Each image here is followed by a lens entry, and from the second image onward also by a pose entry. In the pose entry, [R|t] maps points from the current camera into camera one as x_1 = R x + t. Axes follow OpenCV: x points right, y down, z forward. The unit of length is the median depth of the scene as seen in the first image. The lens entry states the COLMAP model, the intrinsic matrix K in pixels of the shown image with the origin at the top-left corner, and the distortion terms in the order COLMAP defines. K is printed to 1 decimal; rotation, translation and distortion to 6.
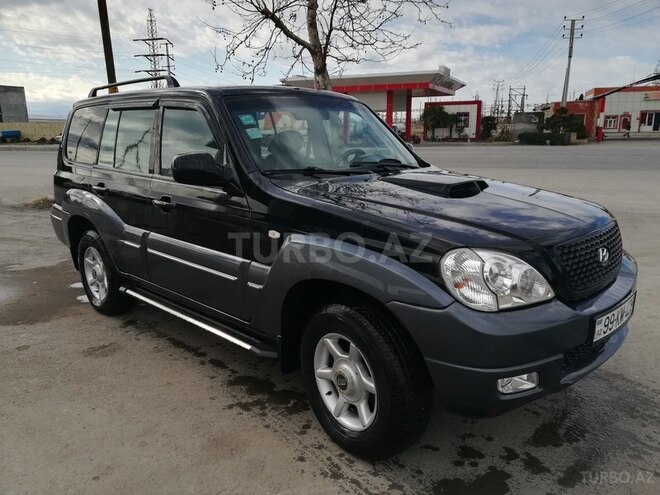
lens RADIAL K [[502.6, 0, 330.0], [0, 502.6, 247.5], [0, 0, 1]] dist [0.050888, -0.002491]
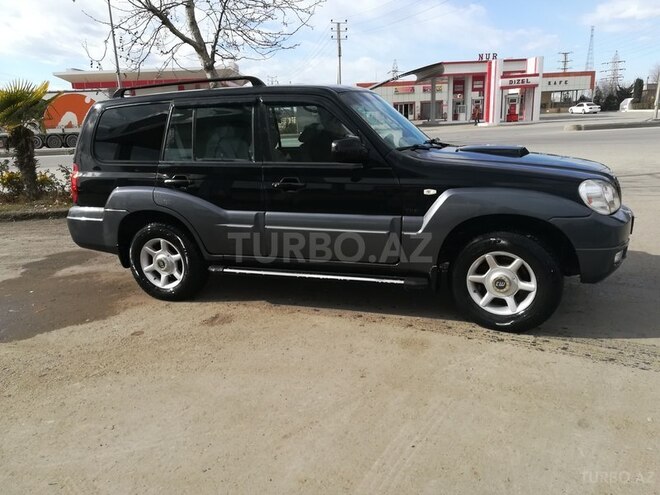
lens RADIAL K [[498.0, 0, 330.0], [0, 498.0, 247.5], [0, 0, 1]] dist [0.011918, 0.002657]
pose [[0.912655, -0.129805, 0.387571, -0.246433], [0.123226, 0.991494, 0.041896, 0.009421], [-0.389712, 0.009522, 0.920888, -0.049750]]
